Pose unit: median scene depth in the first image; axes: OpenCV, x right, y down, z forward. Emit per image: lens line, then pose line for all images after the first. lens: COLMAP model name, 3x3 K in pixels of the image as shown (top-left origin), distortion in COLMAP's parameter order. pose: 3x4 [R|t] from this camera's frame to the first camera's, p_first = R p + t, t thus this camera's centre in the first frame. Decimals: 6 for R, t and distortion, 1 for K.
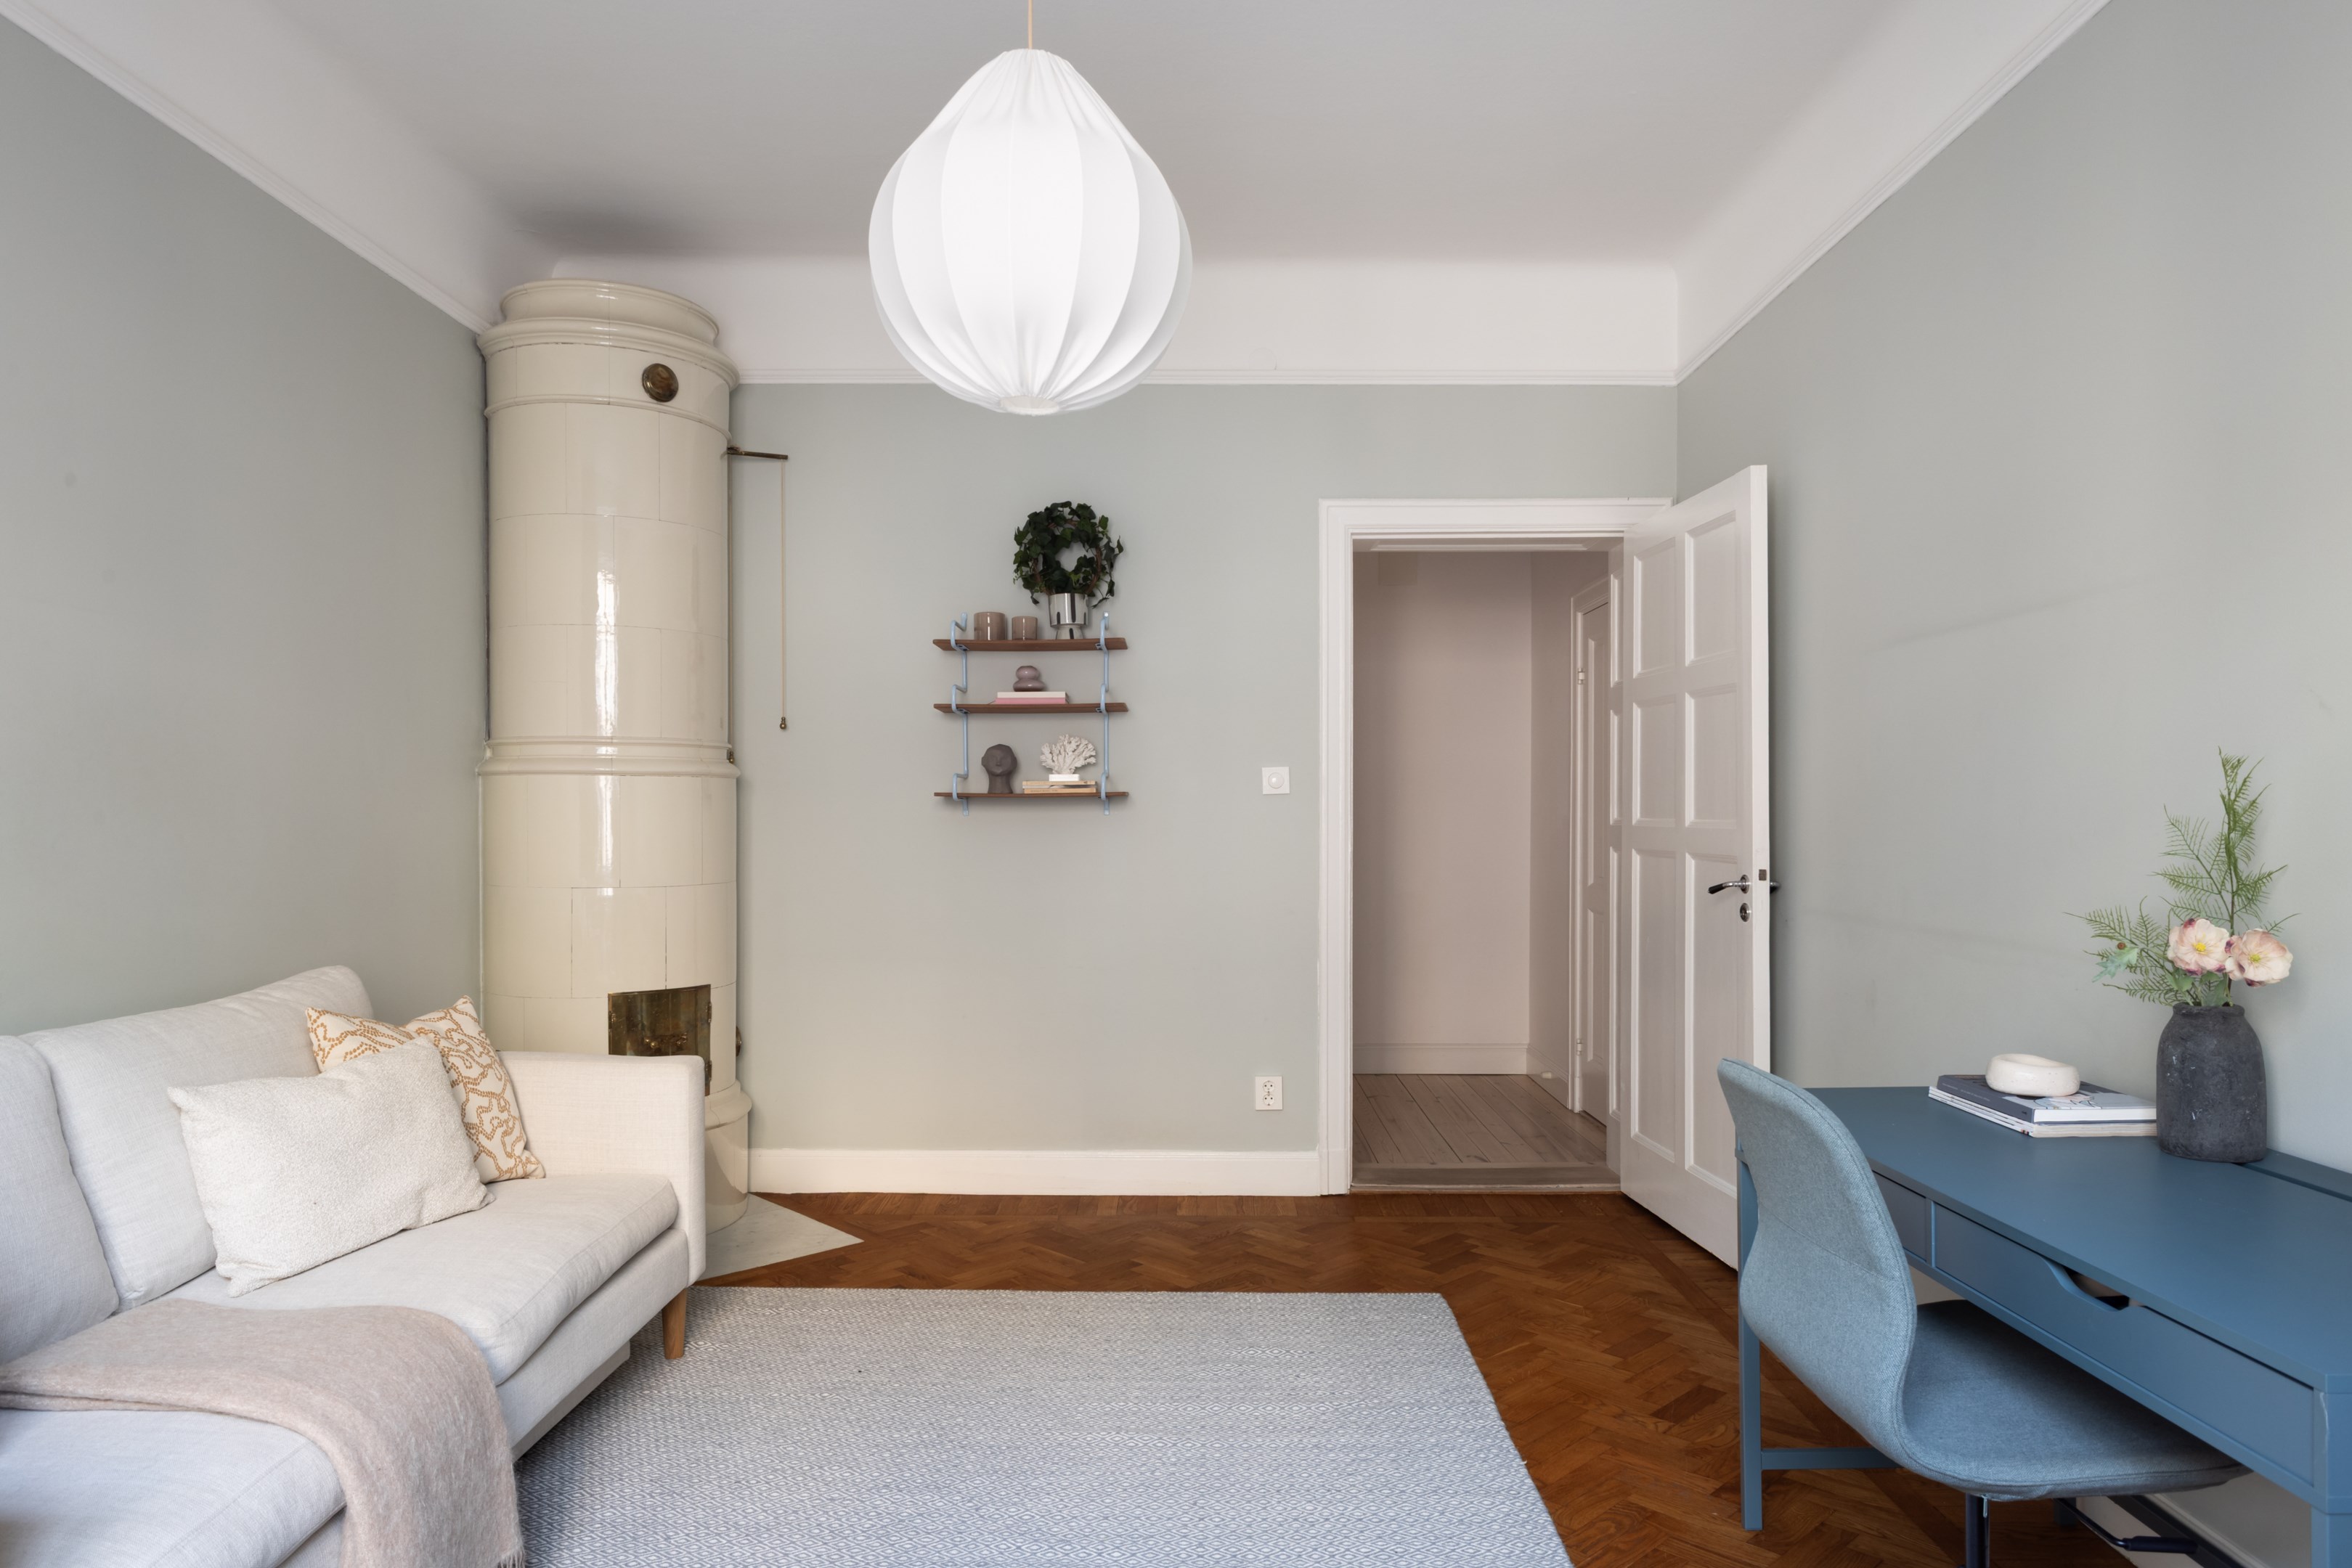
lens RADIAL K [[1421.9, 0, 1176.0], [0, 1421.9, 784.0], [0, 0, 1]] dist [-0.002058, 0.000285]
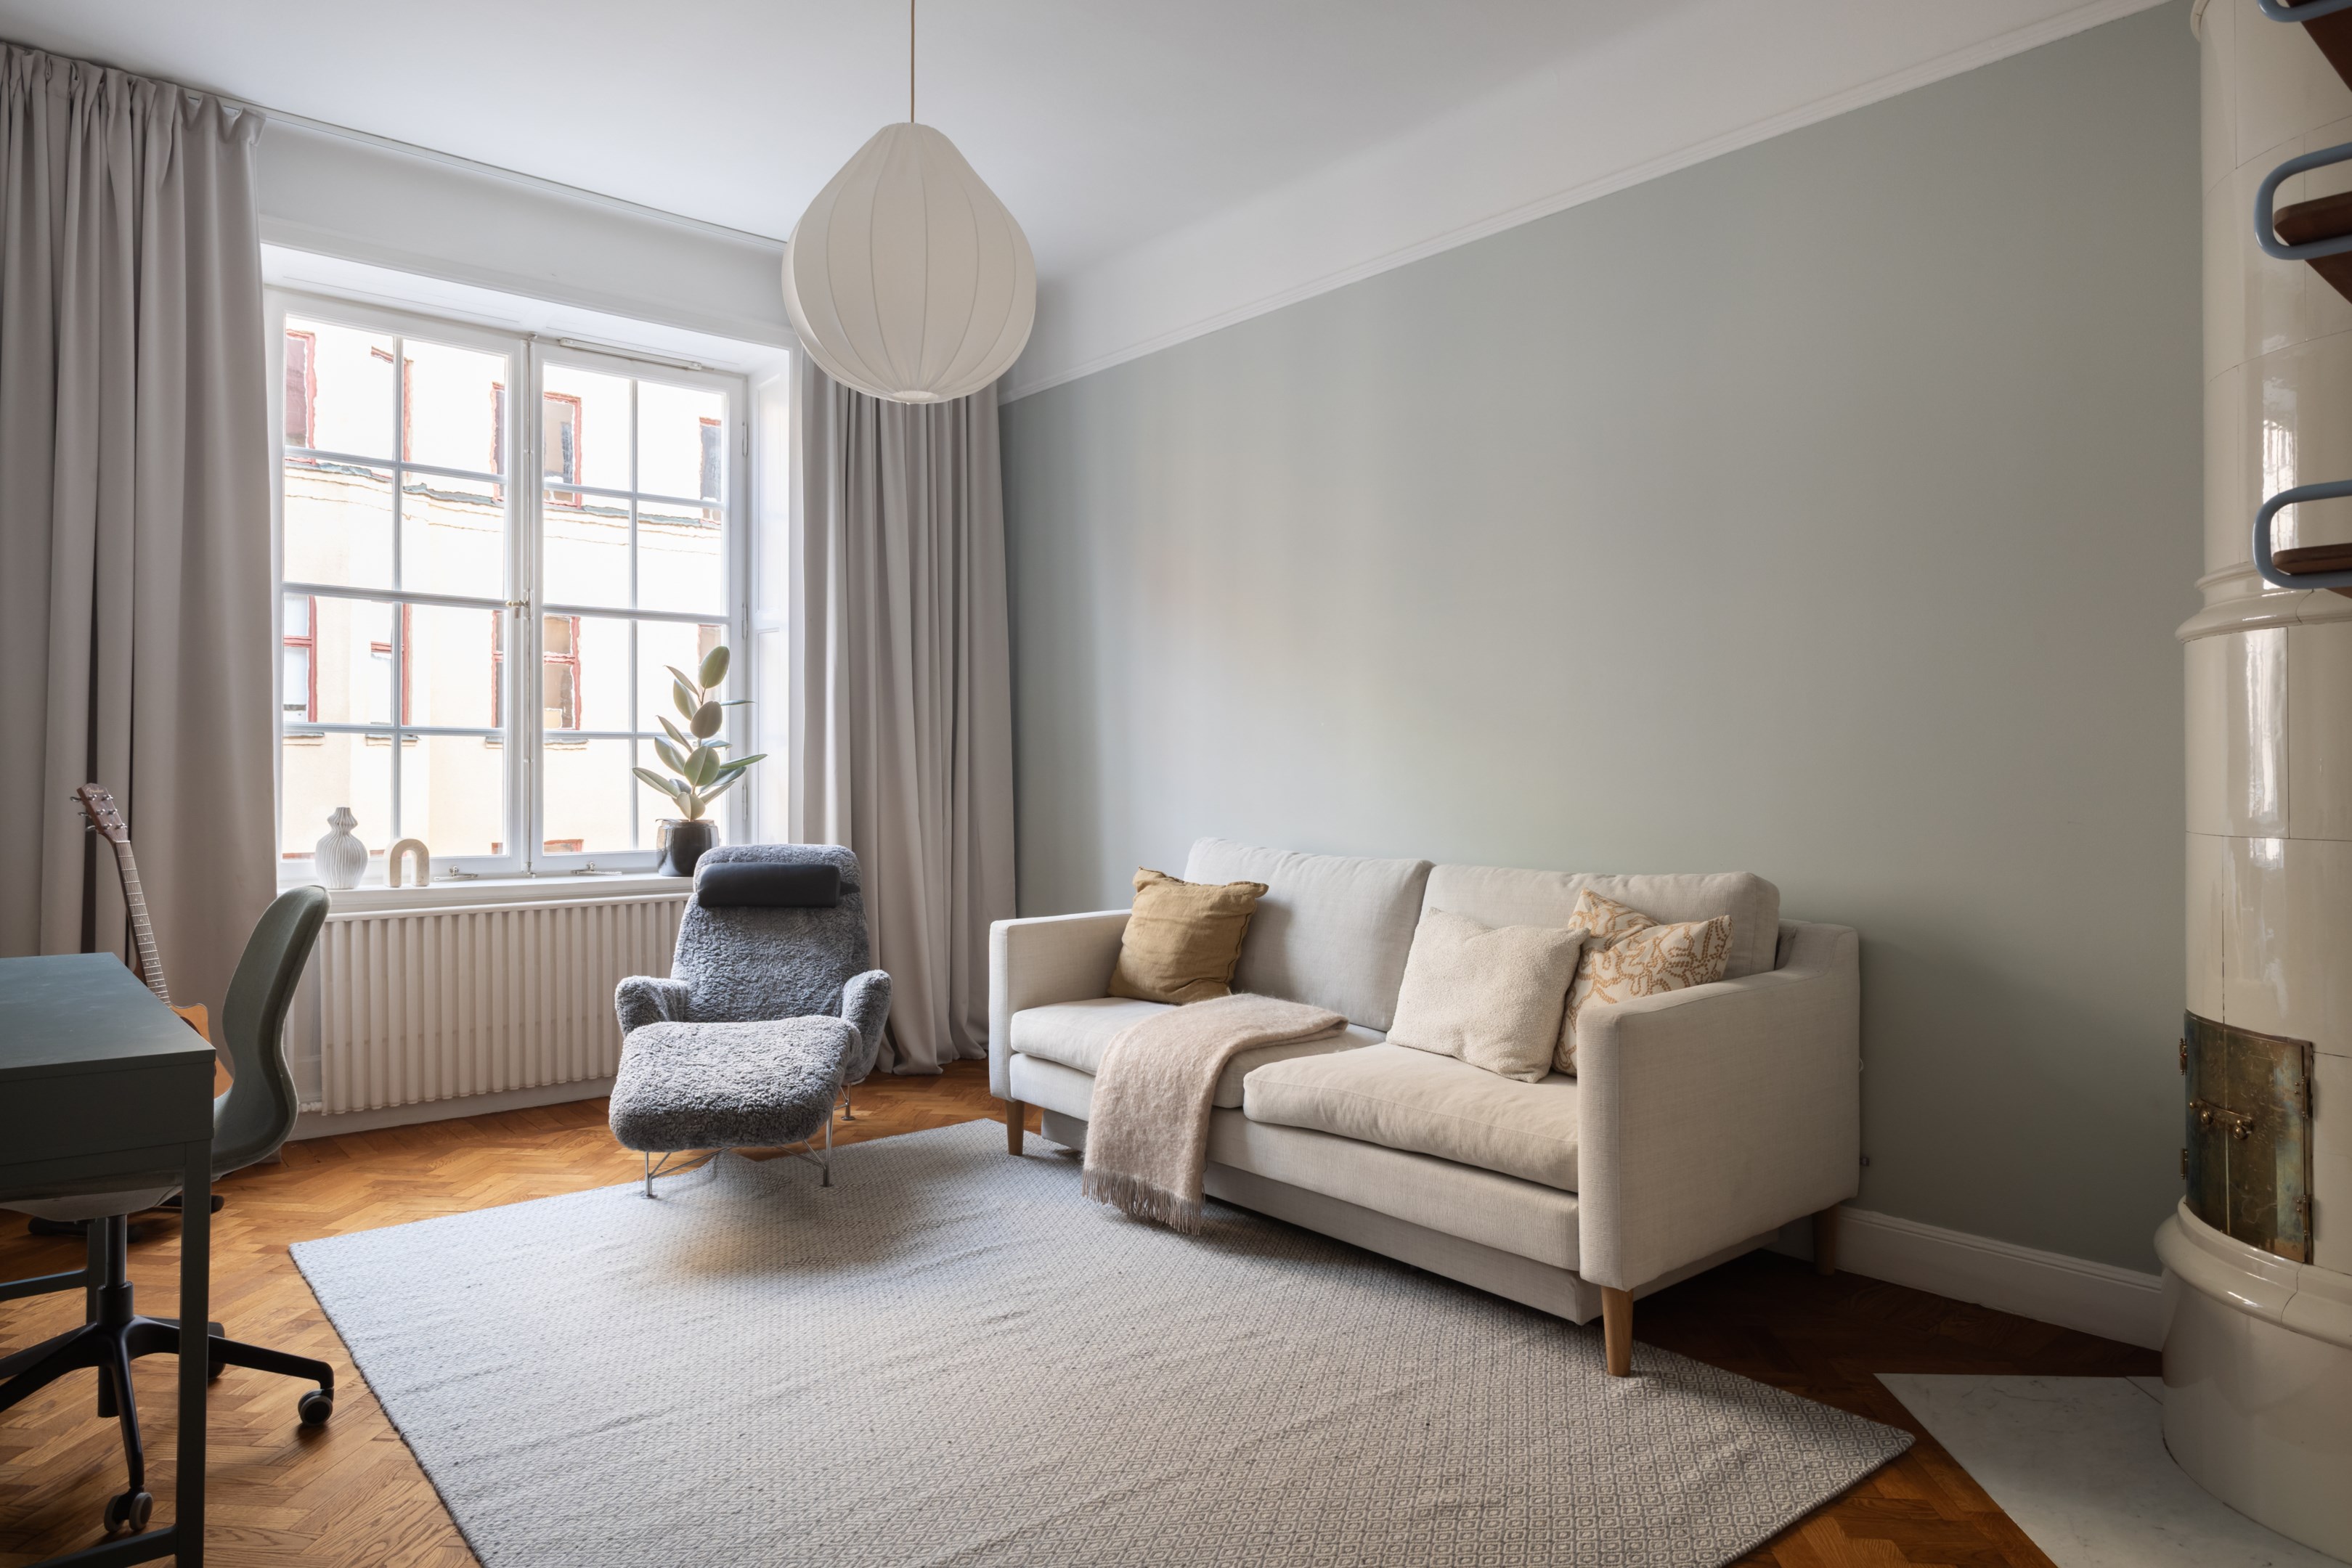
lens RADIAL K [[1421.9, 0, 1176.0], [0, 1421.9, 784.0], [0, 0, 1]] dist [-0.002058, 0.000285]
pose [[-0.764028, 0.006109, -0.645154, 0.315080], [0.016485, 0.999814, -0.010055, 0.055284], [0.644972, -0.018317, -0.763987, 1.238989]]
